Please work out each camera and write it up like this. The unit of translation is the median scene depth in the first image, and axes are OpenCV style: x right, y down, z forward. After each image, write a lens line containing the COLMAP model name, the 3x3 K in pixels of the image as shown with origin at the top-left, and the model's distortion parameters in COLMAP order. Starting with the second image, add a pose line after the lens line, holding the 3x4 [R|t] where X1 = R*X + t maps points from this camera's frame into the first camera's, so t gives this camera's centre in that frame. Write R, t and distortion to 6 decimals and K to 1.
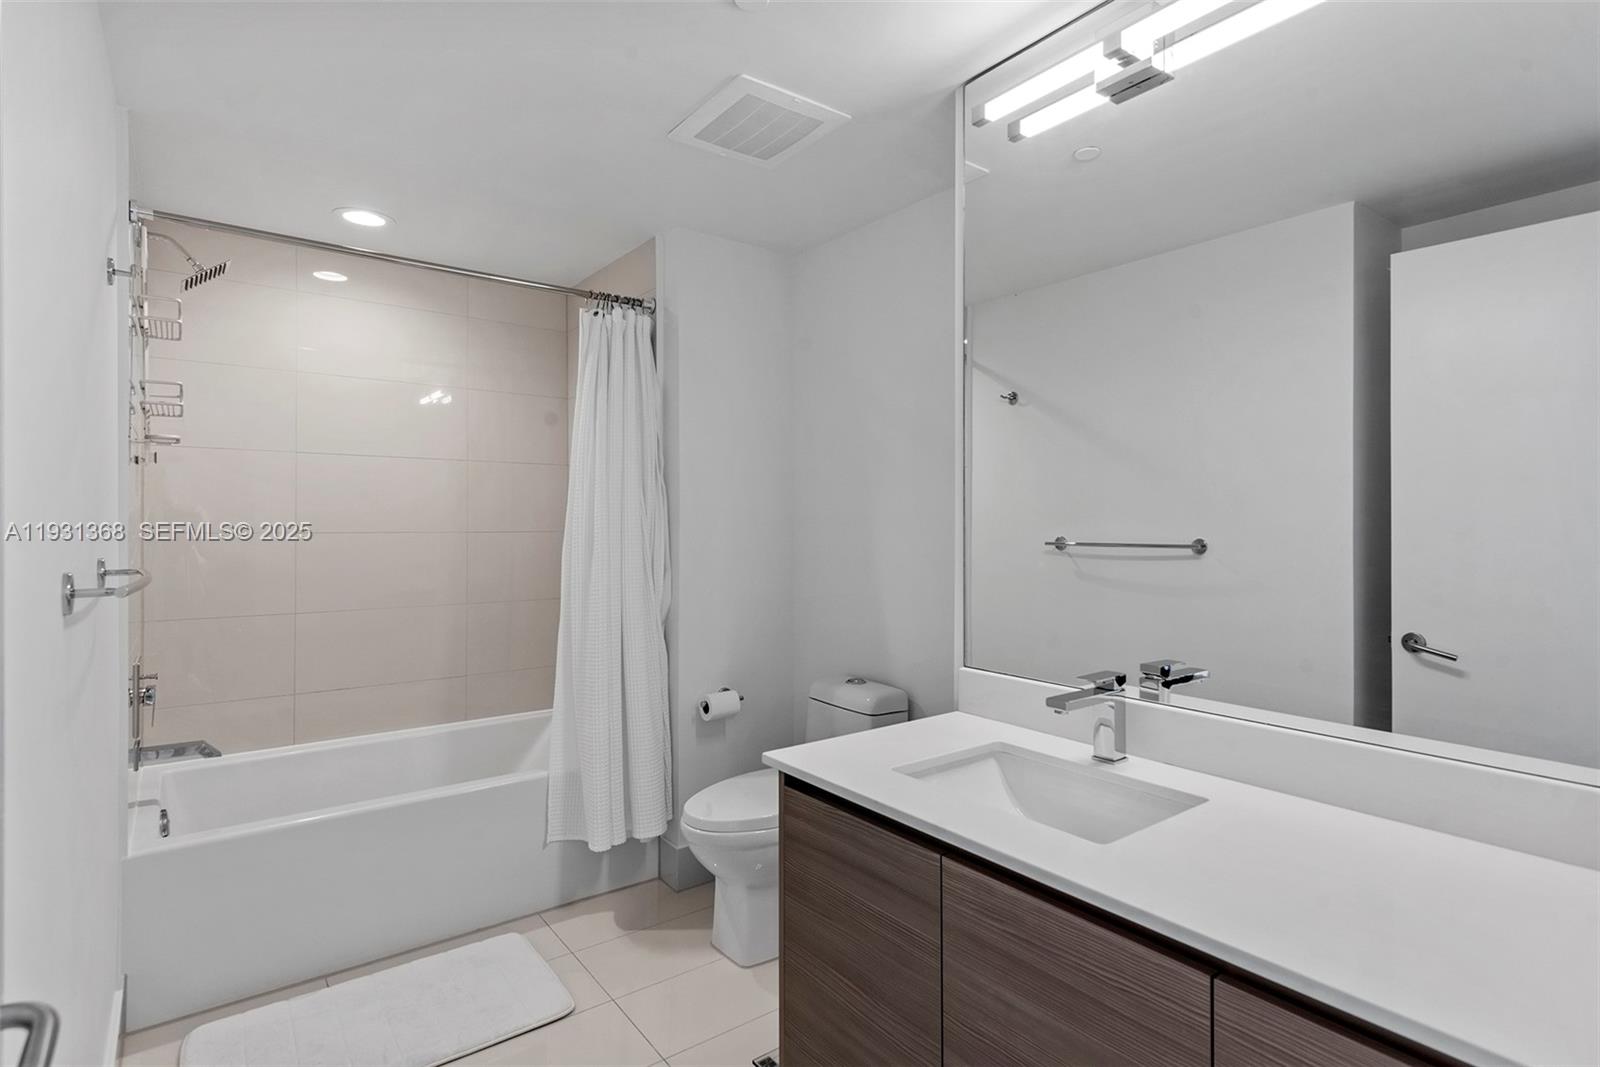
lens RADIAL K [[819.0, 0, 808.9], [0, 819.0, 525.6], [0, 0, 1]] dist [0.017061, -0.004066]
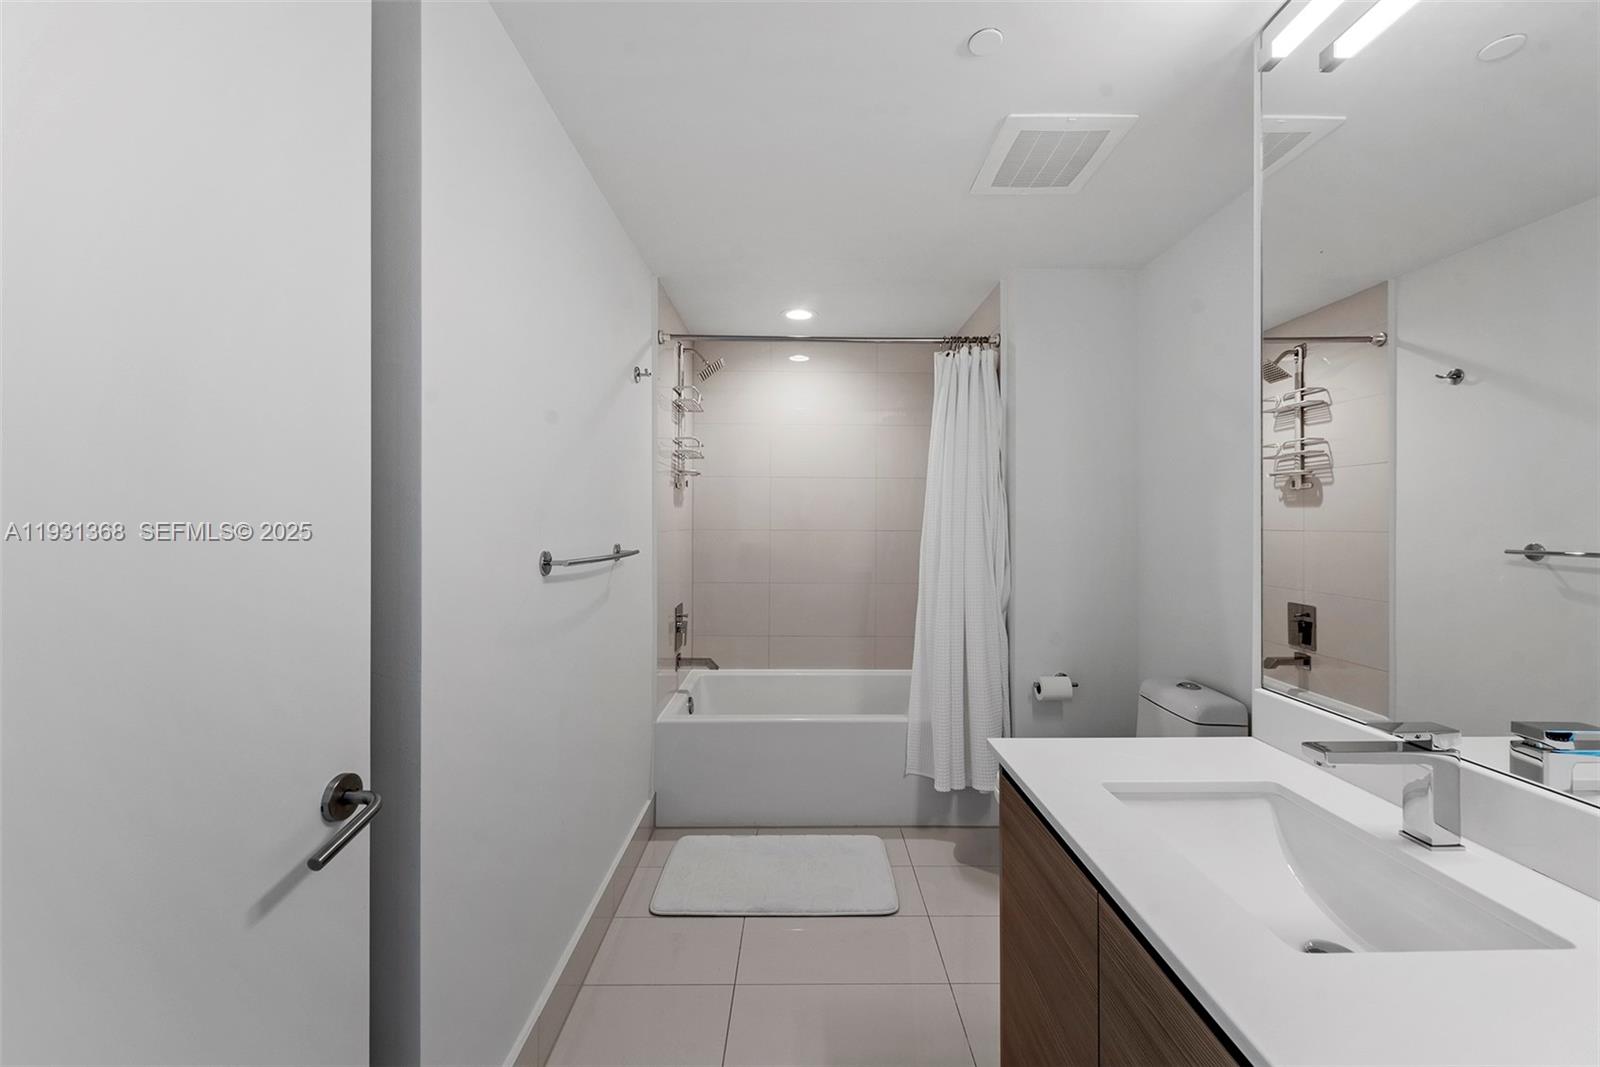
lens RADIAL K [[636.2, 0, 802.7], [0, 636.2, 525.3], [0, 0, 1]] dist [0.009121, -0.002901]
pose [[0.801227, 0.003966, -0.598347, 0.147013], [-0.005274, 0.999986, -0.000433, -0.000142], [0.598337, 0.003503, 0.801237, 0.109308]]
